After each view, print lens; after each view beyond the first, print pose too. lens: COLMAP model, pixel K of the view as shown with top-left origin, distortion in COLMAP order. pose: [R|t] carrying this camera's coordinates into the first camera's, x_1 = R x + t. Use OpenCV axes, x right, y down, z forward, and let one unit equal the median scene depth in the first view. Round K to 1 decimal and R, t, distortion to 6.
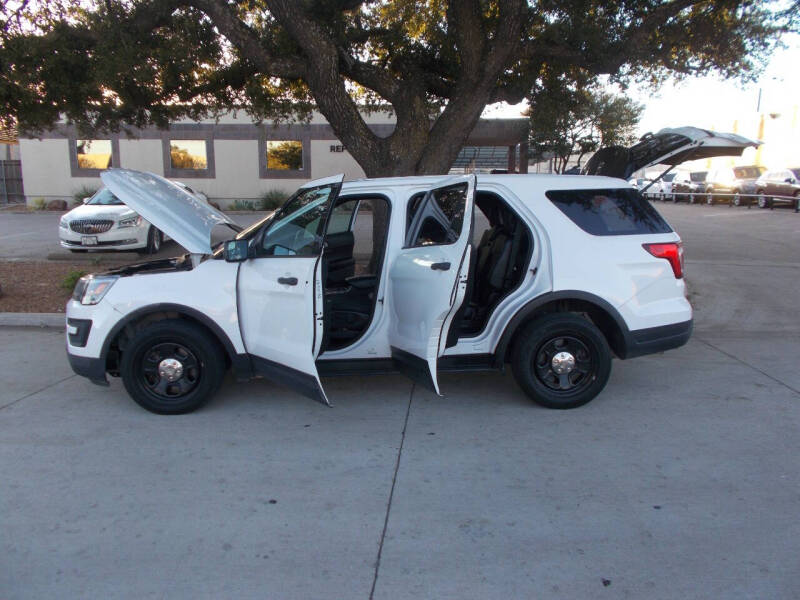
lens RADIAL K [[631.6, 0, 400.0], [0, 631.6, 300.0], [0, 0, 1]] dist [0.010200, 0.002208]
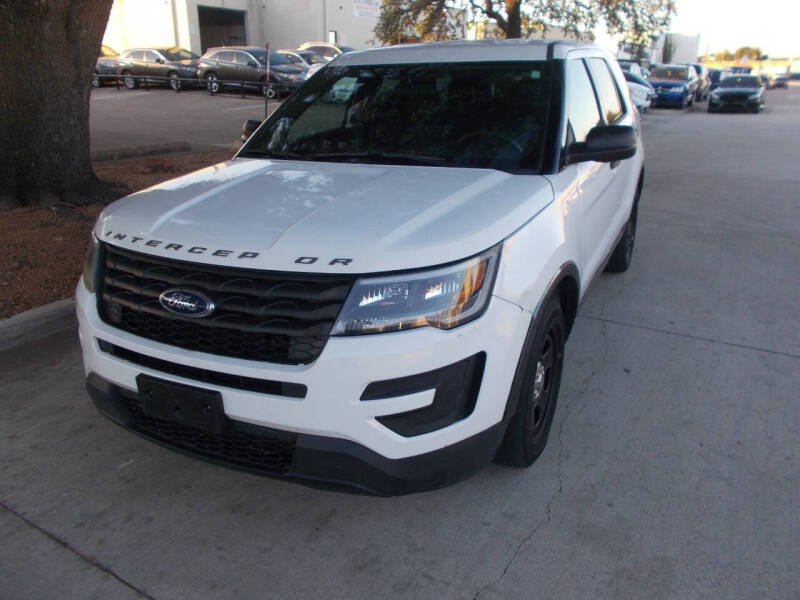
lens RADIAL K [[626.7, 0, 400.0], [0, 626.7, 300.0], [0, 0, 1]] dist [0.005504, -0.003448]
pose [[0.423012, -0.300708, 0.854772, -0.730894], [0.145780, 0.953625, 0.263340, -0.105438], [-0.894321, 0.013212, 0.447232, 0.725464]]
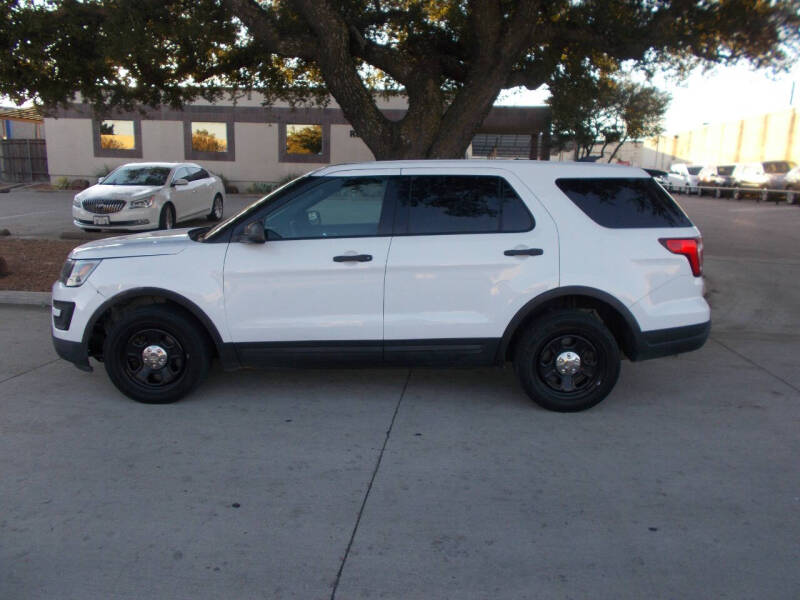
lens RADIAL K [[626.7, 0, 400.0], [0, 626.7, 300.0], [0, 0, 1]] dist [0.005504, -0.003448]
pose [[0.998999, 0.029317, -0.033772, 0.038061], [-0.028612, 0.999366, 0.021165, -0.005917], [0.034371, -0.020178, 0.999205, 0.056192]]
